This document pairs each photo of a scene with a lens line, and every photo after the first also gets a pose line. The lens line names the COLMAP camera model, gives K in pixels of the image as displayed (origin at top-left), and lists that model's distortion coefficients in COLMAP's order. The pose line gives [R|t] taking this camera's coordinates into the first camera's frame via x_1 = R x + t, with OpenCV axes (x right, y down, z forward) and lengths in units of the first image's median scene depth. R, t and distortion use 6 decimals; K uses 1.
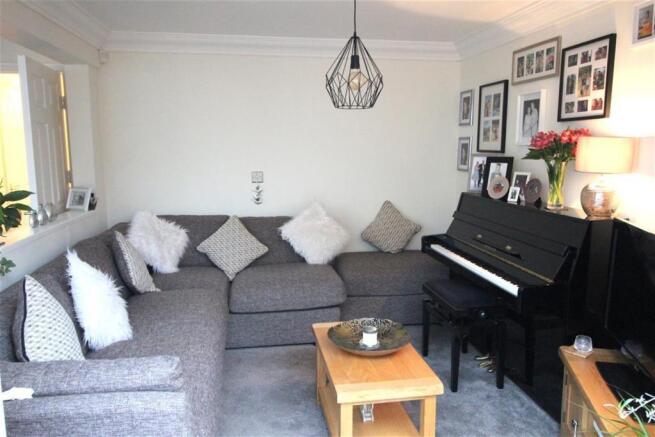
lens RADIAL K [[507.3, 0, 326.9], [0, 507.3, 218.2], [0, 0, 1]] dist [0.019773, -0.020391]
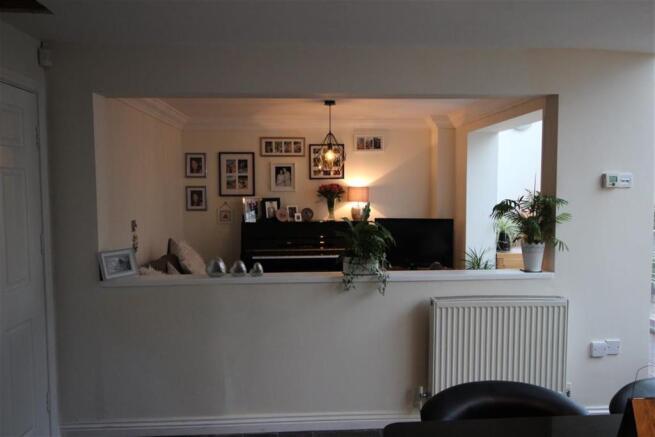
lens RADIAL K [[507.3, 0, 327.1], [0, 507.3, 218.2], [0, 0, 1]] dist [0.019773, -0.020391]
pose [[0.084691, -0.064577, 0.994312, -1.381702], [0.150584, 0.987266, 0.051293, -0.115910], [-0.984963, 0.145384, 0.093337, 0.684241]]
